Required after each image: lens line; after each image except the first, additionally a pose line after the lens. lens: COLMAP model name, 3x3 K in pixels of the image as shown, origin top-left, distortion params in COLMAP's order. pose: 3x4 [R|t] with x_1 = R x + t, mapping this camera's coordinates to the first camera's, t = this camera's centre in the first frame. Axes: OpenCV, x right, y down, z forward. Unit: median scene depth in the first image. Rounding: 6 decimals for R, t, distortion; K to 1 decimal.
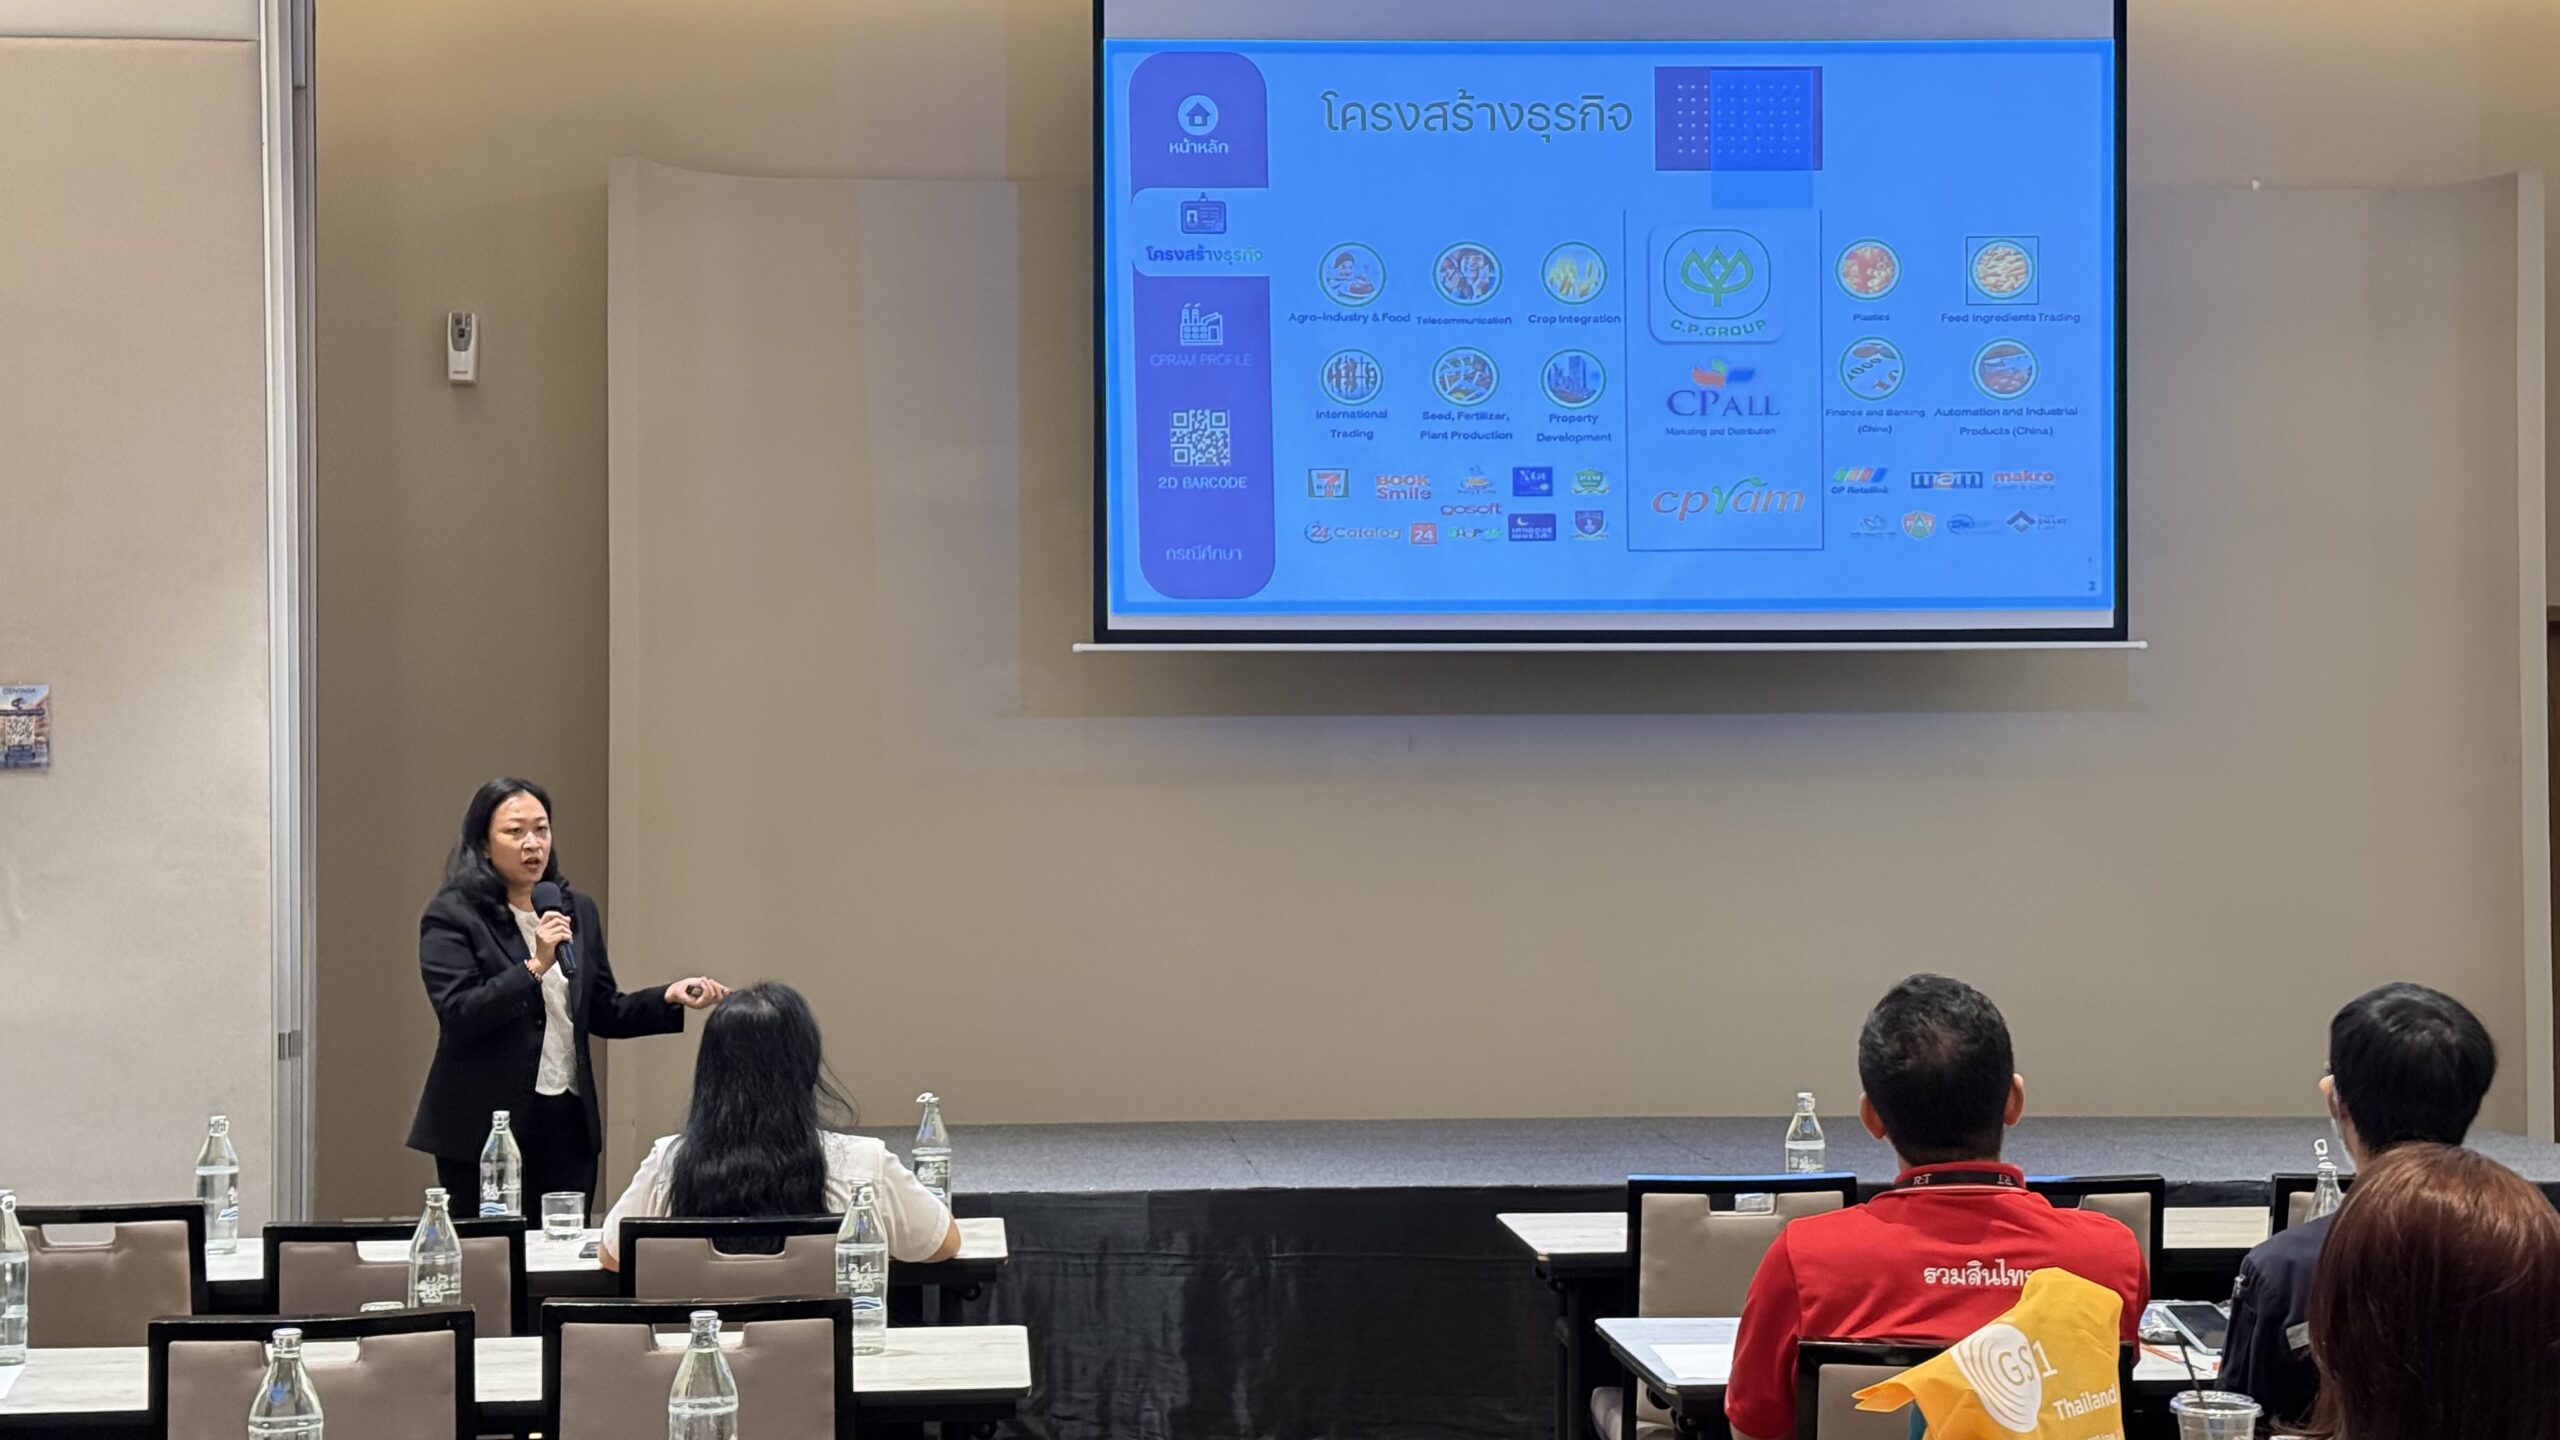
lens RADIAL K [[3419.9, 0, 1280.0], [0, 3419.9, 720.0], [0, 0, 1]] dist [0.106420, 0.001808]
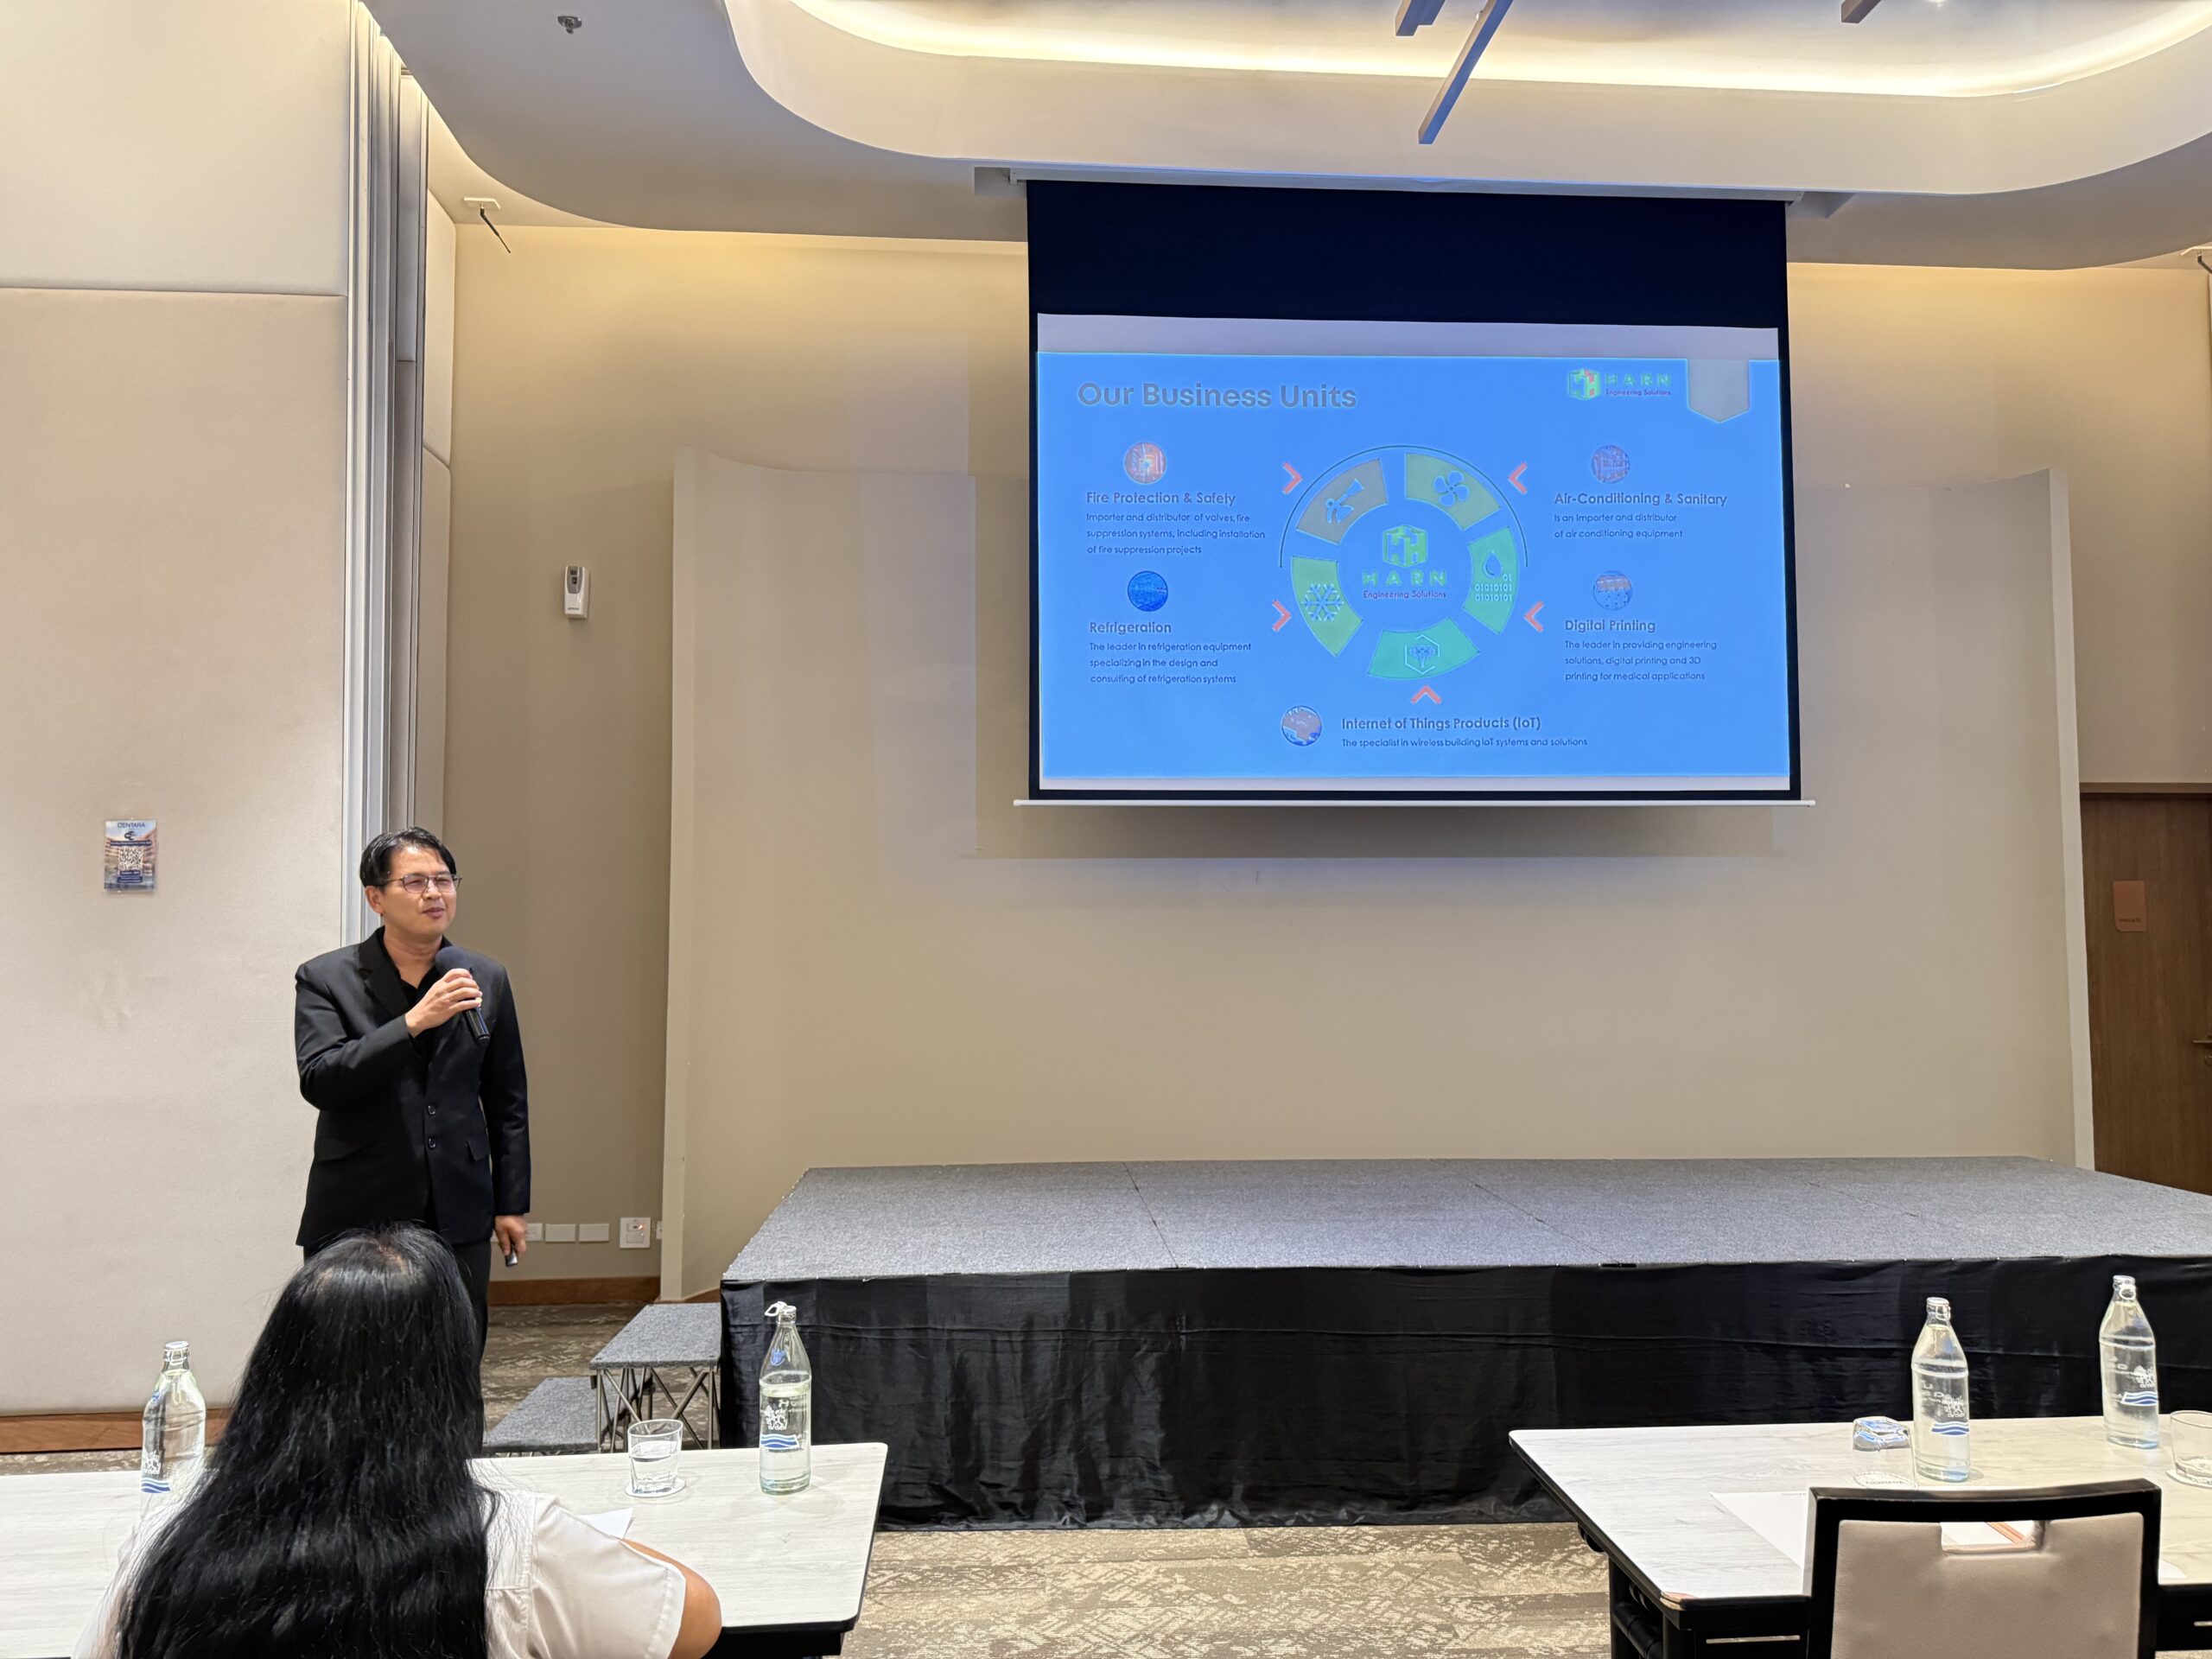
lens RADIAL K [[1611.3, 0, 1118.2], [0, 1611.3, 839.2], [0, 0, 1]] dist [0.145963, -0.246148]
pose [[0.999966, 0.000114, -0.008268, -0.016989], [-0.000343, 0.999618, -0.027624, 0.012129], [0.008261, 0.027625, 0.999584, 0.434103]]
